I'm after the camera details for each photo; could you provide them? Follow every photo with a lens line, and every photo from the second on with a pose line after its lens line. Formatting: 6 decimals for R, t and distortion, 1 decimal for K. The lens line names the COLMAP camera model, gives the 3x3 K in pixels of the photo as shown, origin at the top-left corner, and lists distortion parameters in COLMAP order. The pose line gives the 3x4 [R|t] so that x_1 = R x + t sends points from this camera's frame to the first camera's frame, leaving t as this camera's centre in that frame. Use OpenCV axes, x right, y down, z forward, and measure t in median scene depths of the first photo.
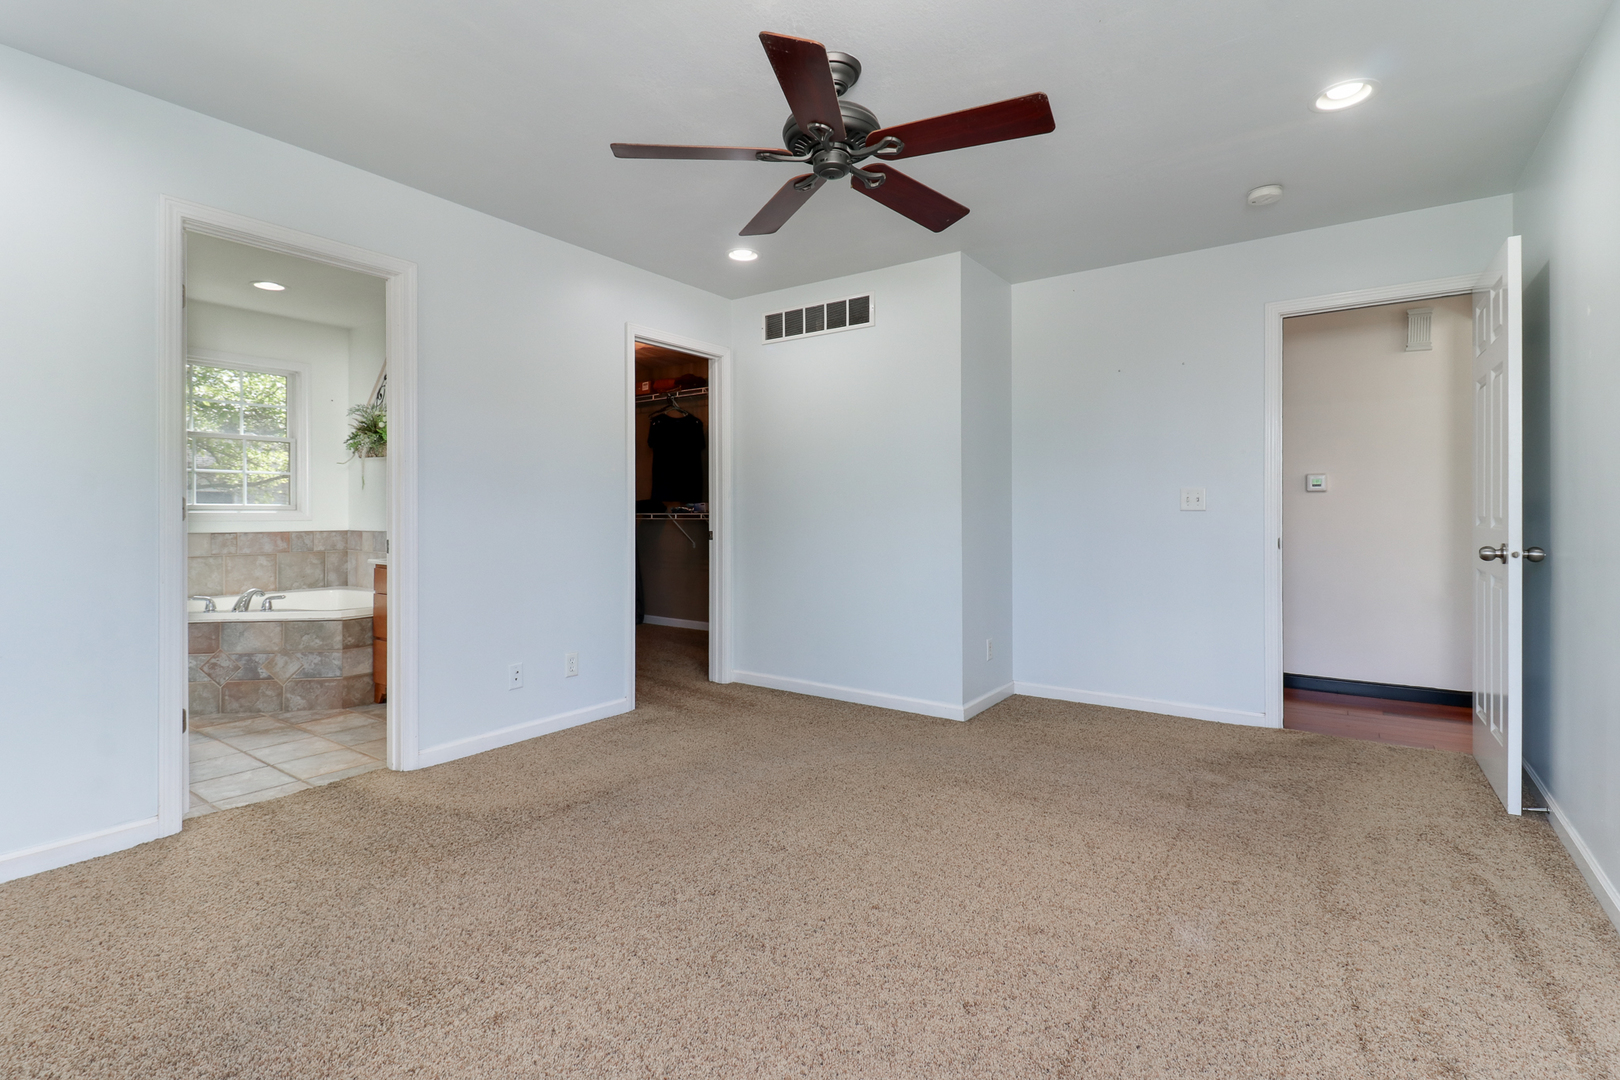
lens RADIAL K [[743.2, 0, 809.5], [0, 743.2, 531.7], [0, 0, 1]] dist [0.011940, -0.008313]
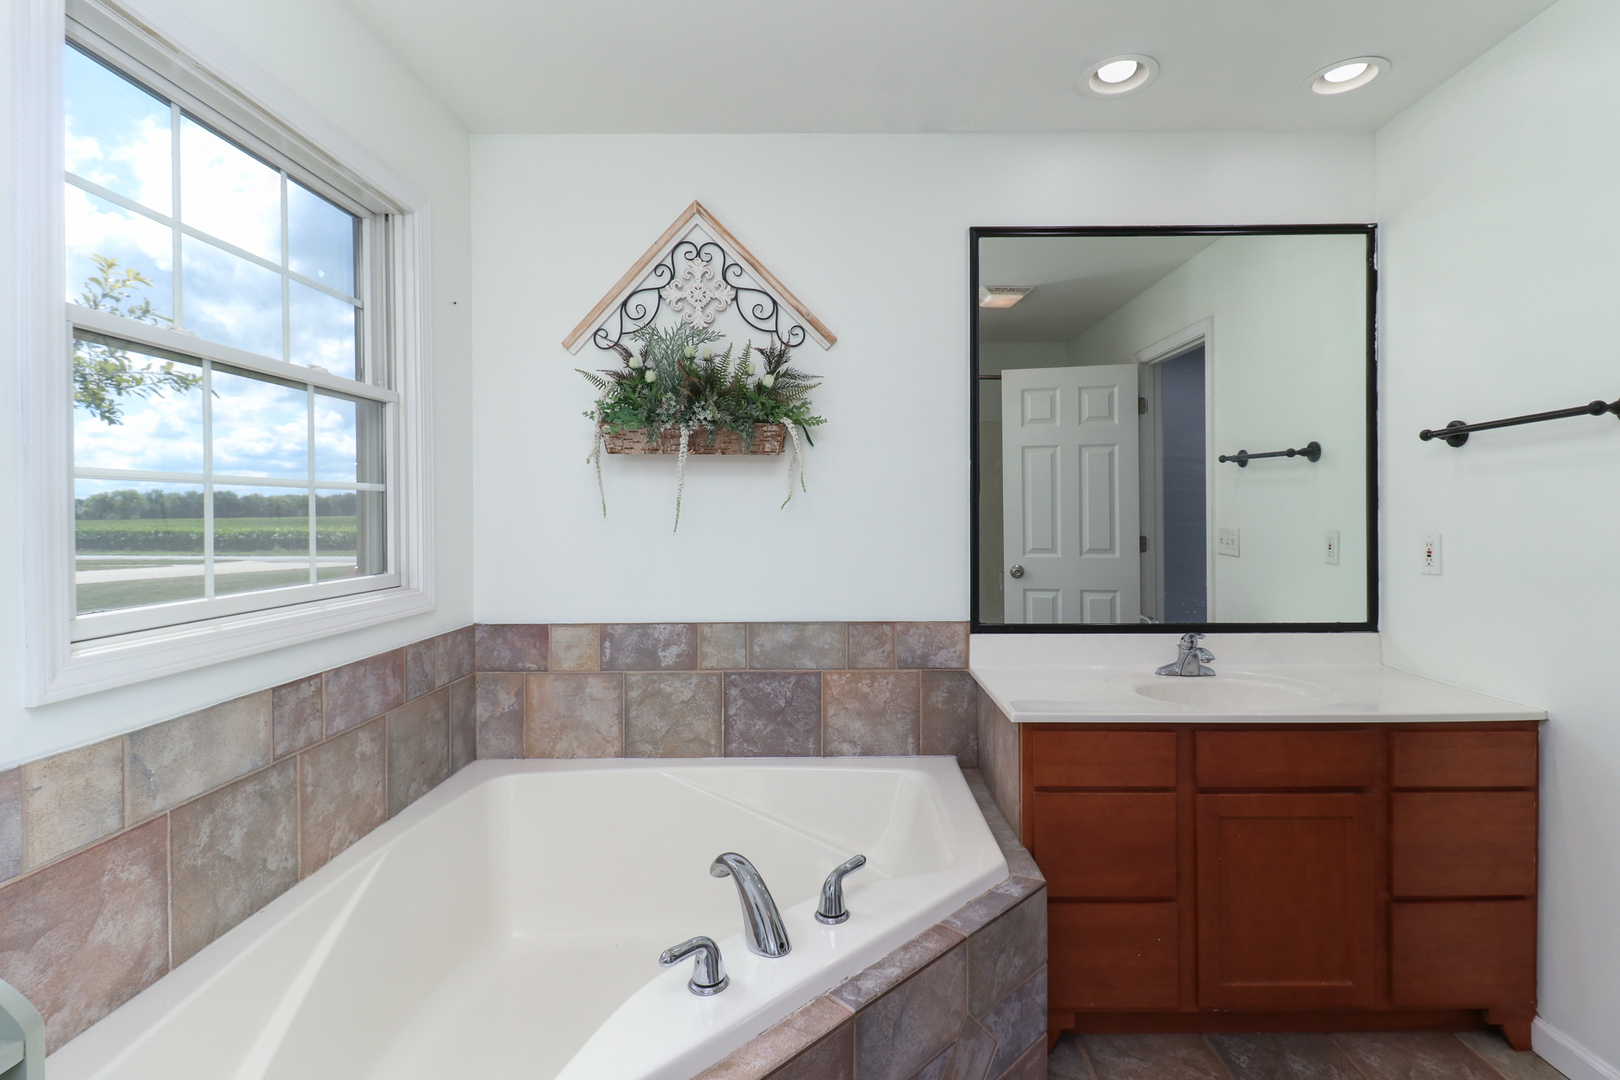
lens RADIAL K [[743.2, 0, 812.8], [0, 743.2, 530.3], [0, 0, 1]] dist [0.011940, -0.008313]
pose [[0.814563, -0.013259, 0.579924, -0.778071], [0.013892, 0.999898, 0.003348, -0.058088], [-0.579909, 0.005329, 0.814664, 0.614172]]
